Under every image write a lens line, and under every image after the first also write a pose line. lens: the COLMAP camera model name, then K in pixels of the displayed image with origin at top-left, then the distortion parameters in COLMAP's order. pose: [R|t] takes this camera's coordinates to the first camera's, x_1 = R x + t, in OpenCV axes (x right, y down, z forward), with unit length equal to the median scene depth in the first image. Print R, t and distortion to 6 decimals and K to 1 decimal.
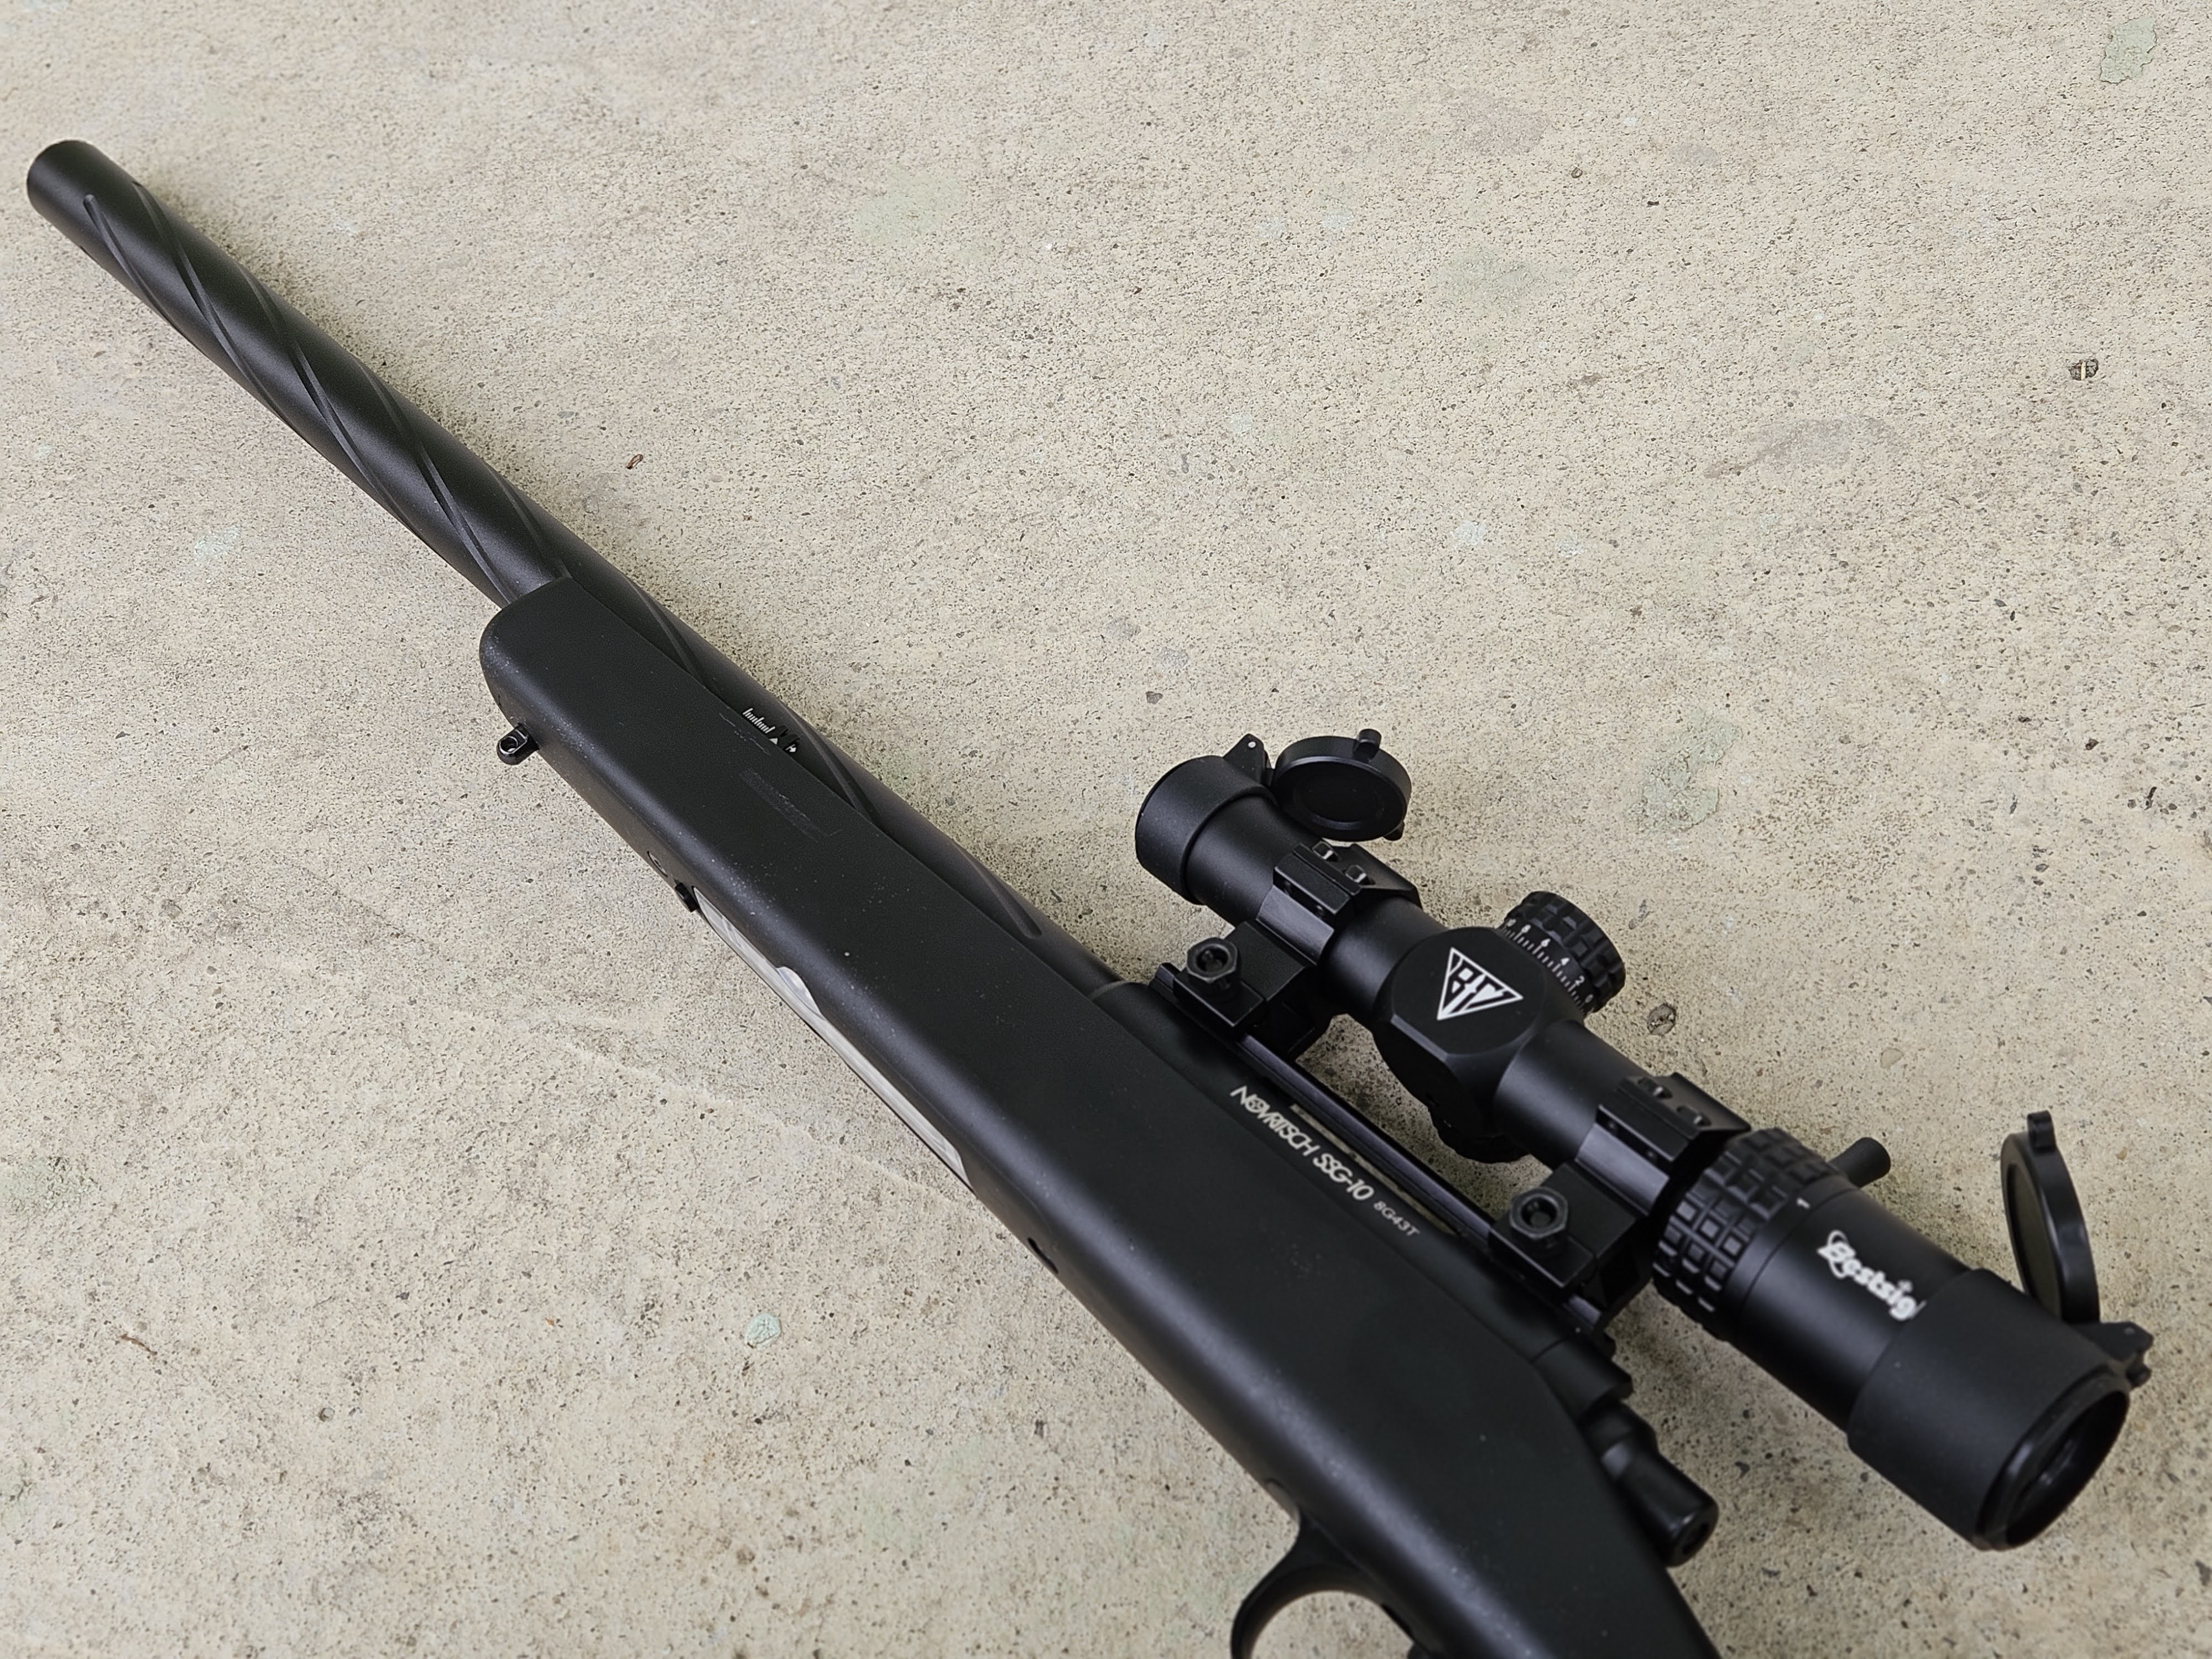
lens RADIAL K [[2986.2, 0, 1039.7], [0, 2986.2, 778.3], [0, 0, 1]] dist [0.061647, 0.000000]
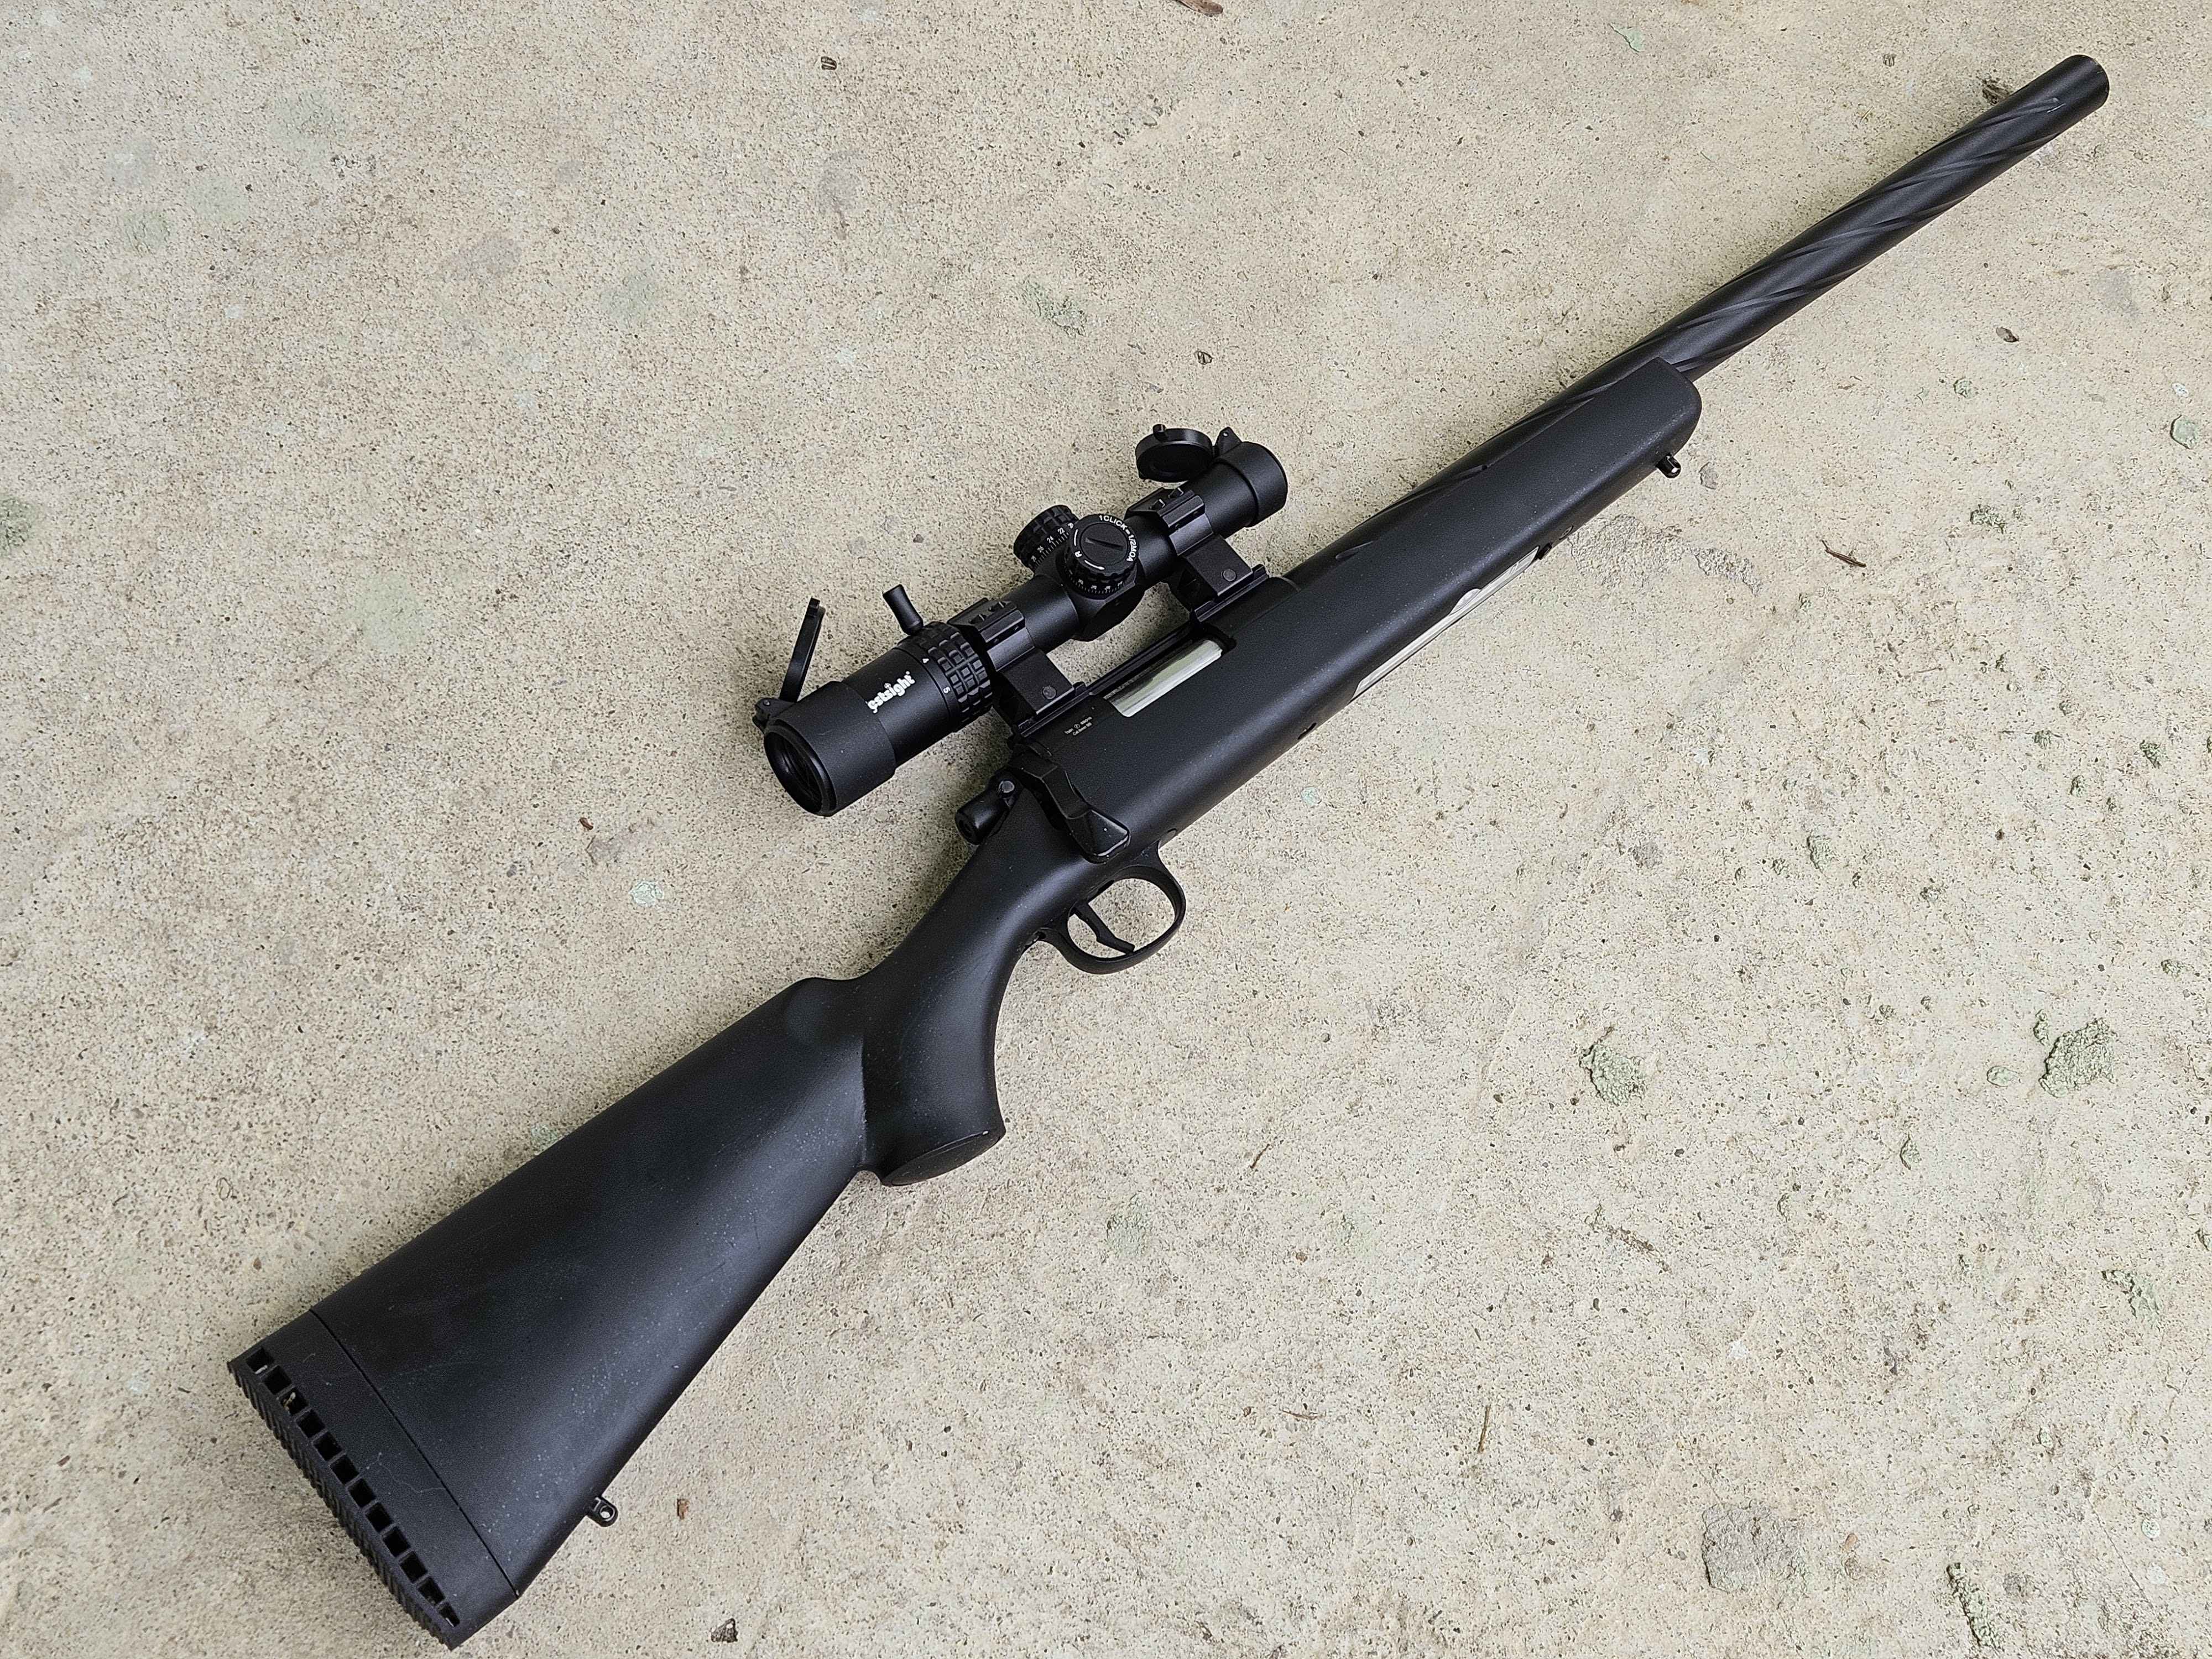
lens RADIAL K [[2986.2, 0, 1104.1], [0, 2986.2, 816.2], [0, 0, 1]] dist [0.061647, 0.000000]
pose [[0.013993, -0.751720, 0.659334, -1.236198], [0.669440, 0.496849, 0.552261, -0.844874], [-0.742735, 0.433656, 0.510184, 0.191402]]
